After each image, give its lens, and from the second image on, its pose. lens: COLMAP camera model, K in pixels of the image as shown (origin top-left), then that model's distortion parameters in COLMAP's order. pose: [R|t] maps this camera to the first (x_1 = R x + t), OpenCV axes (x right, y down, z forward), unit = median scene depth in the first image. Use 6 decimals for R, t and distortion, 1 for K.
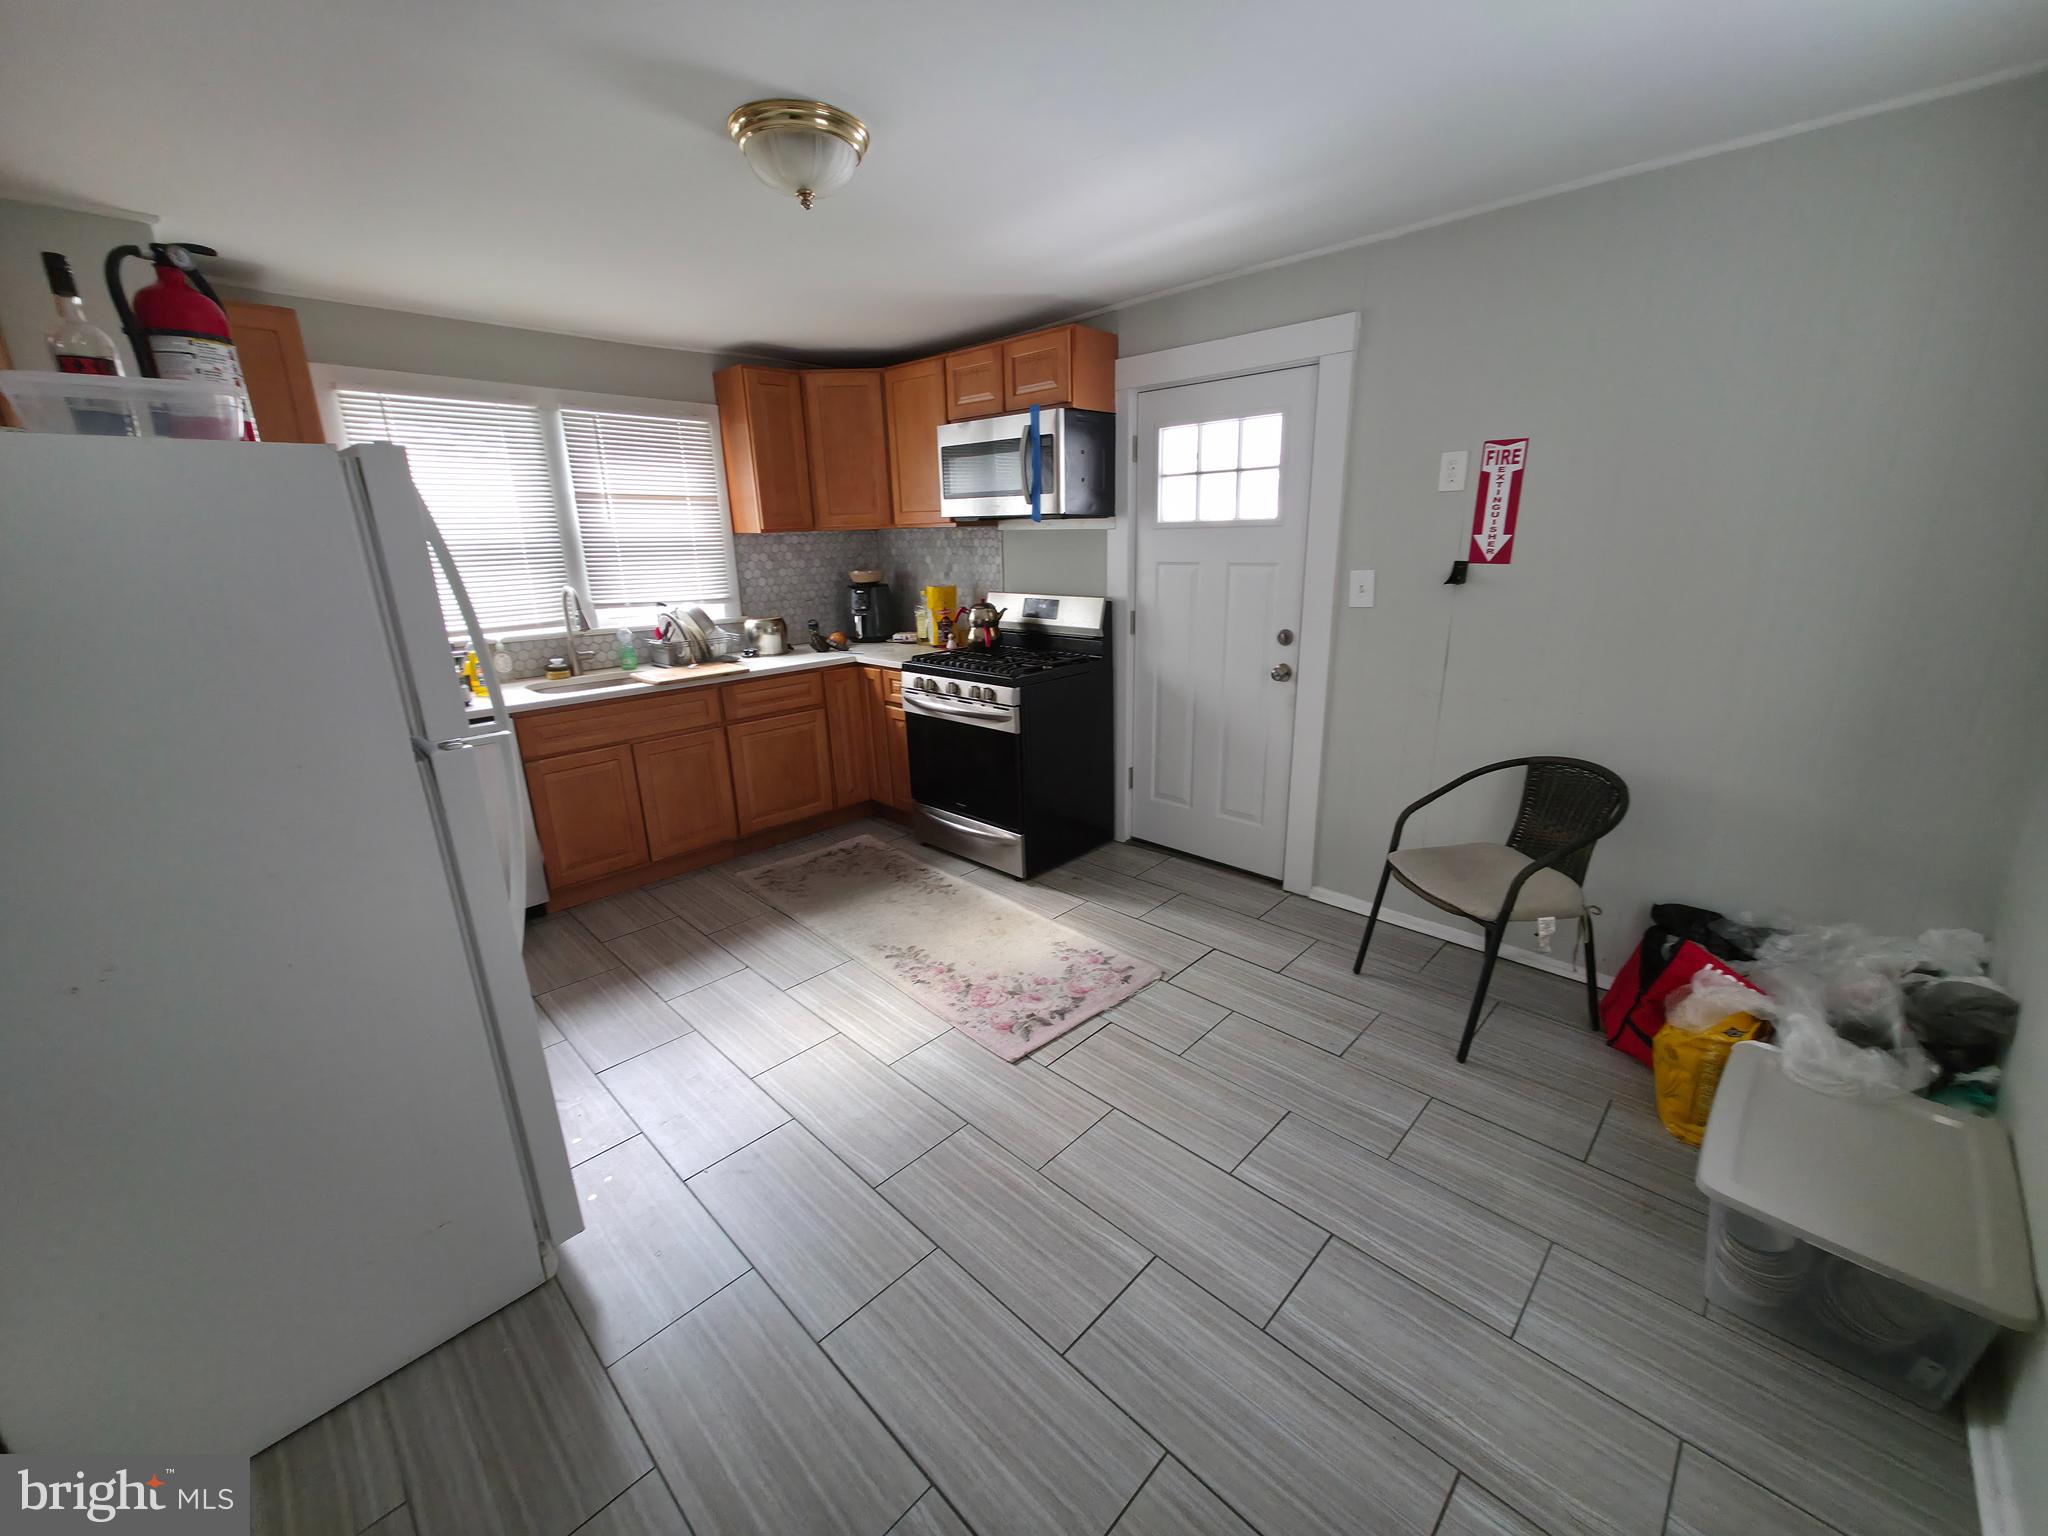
lens RADIAL K [[819.5, 0, 1032.8], [0, 819.5, 767.3], [0, 0, 1]] dist [0.004470, 0.000098]
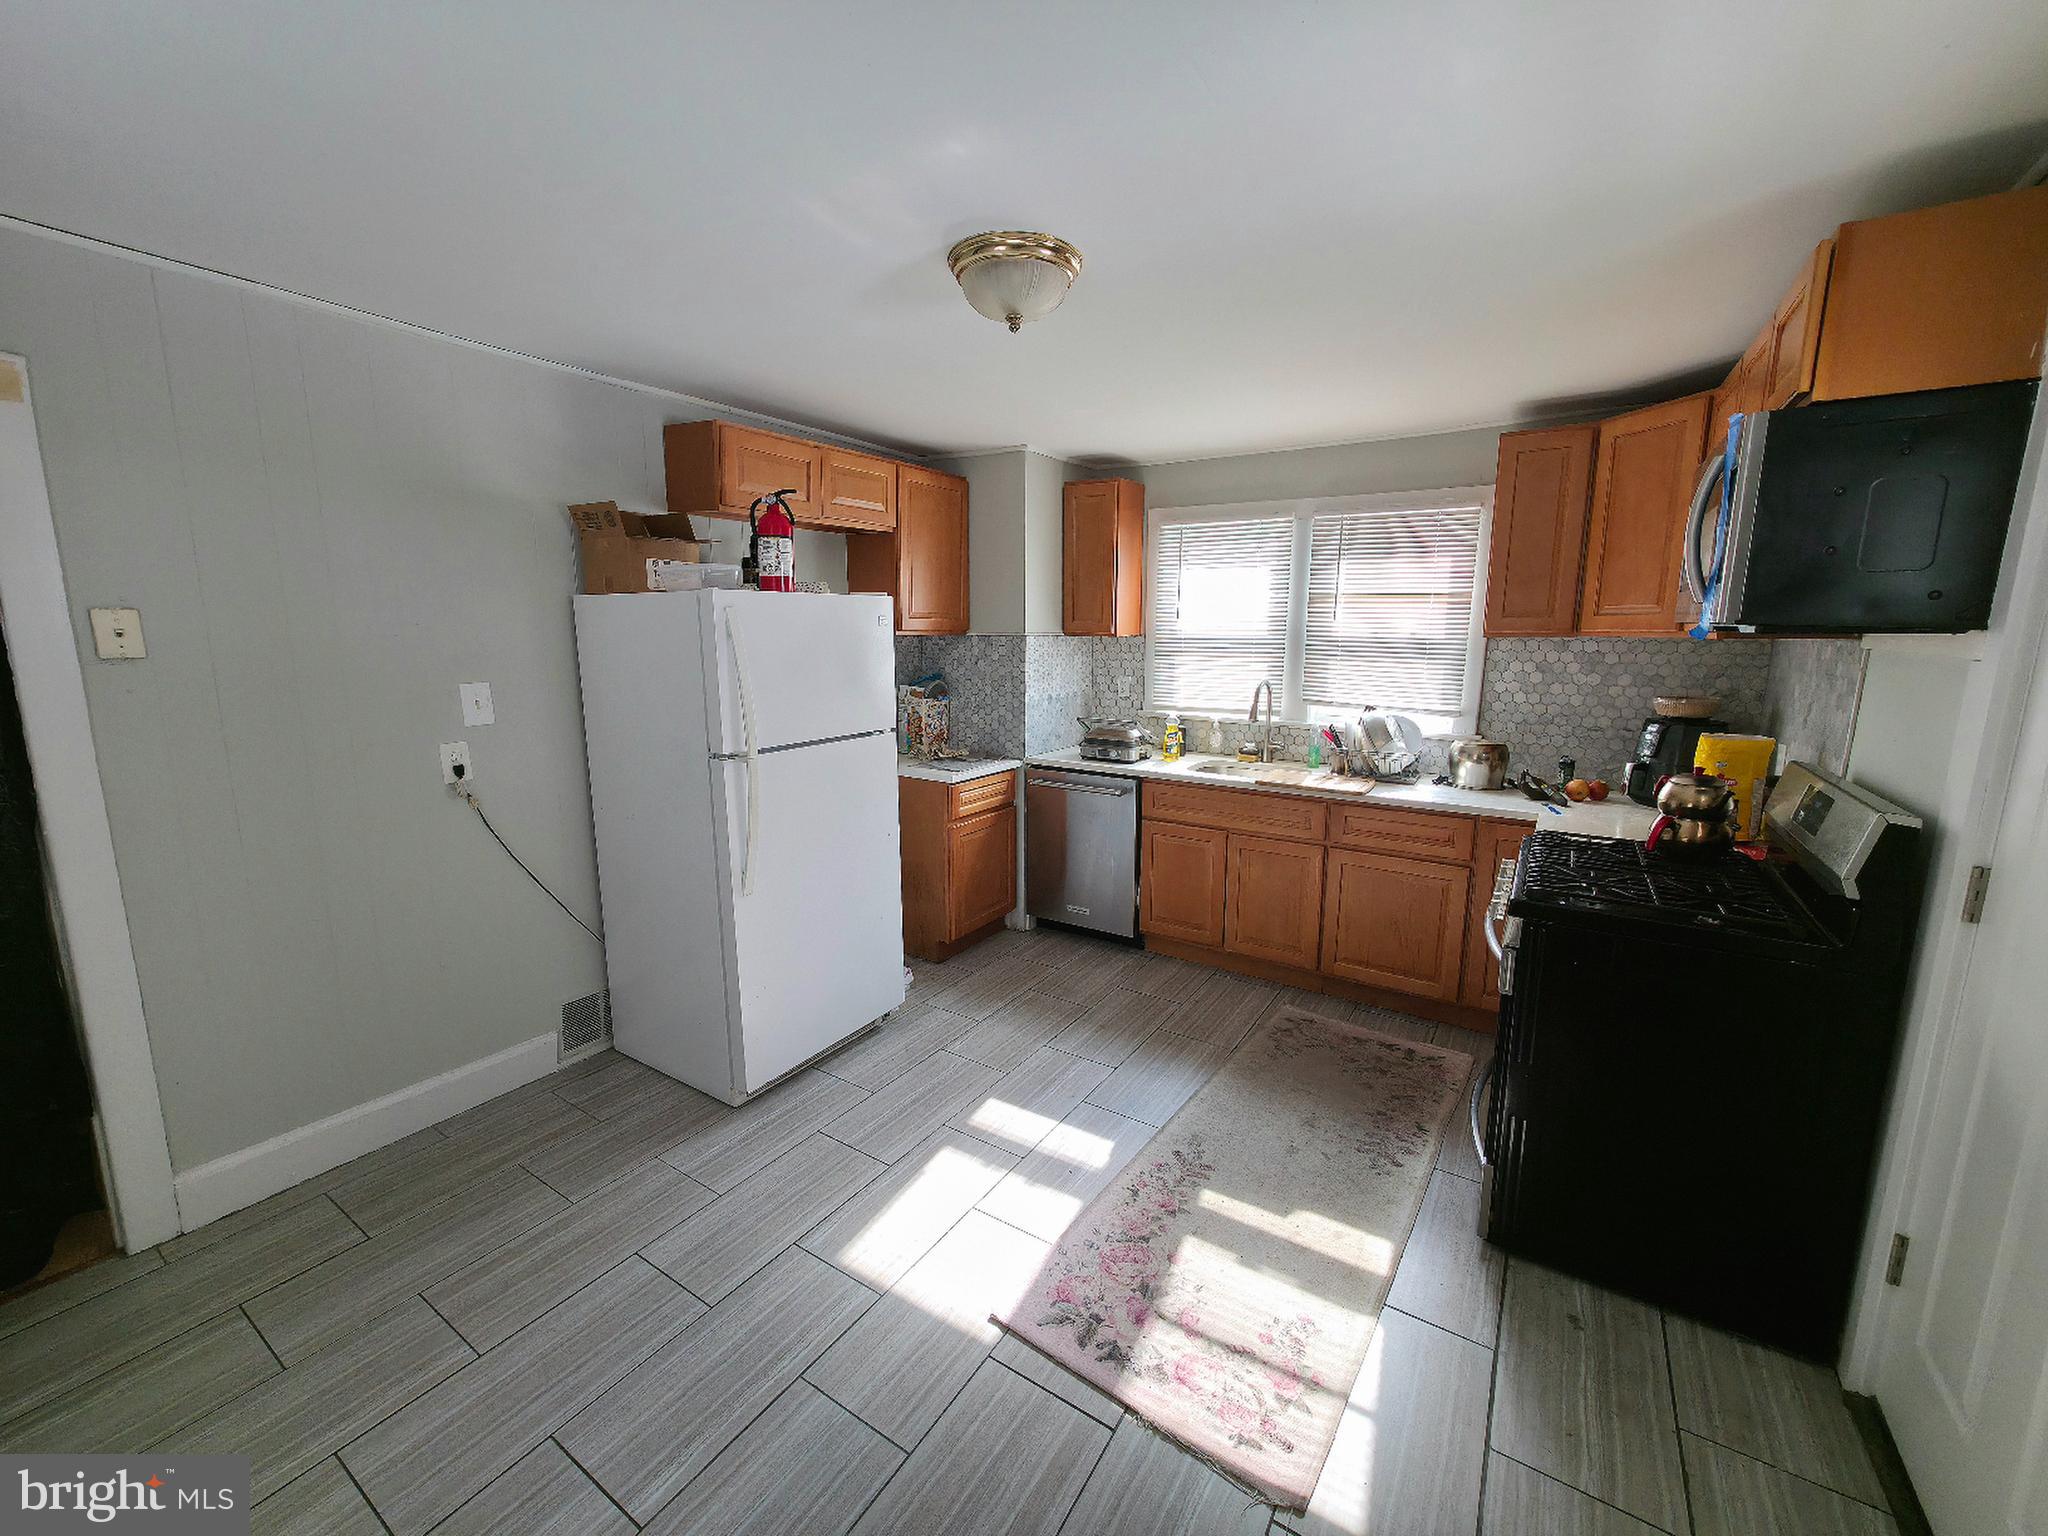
lens RADIAL K [[819.5, 0, 1027.0], [0, 819.5, 772.8], [0, 0, 1]] dist [0.004470, 0.000098]
pose [[0.182906, 0.197770, -0.963033, 0.392945], [-0.280475, 0.949346, 0.141690, -0.155972], [0.942273, 0.244191, 0.229111, 0.452476]]
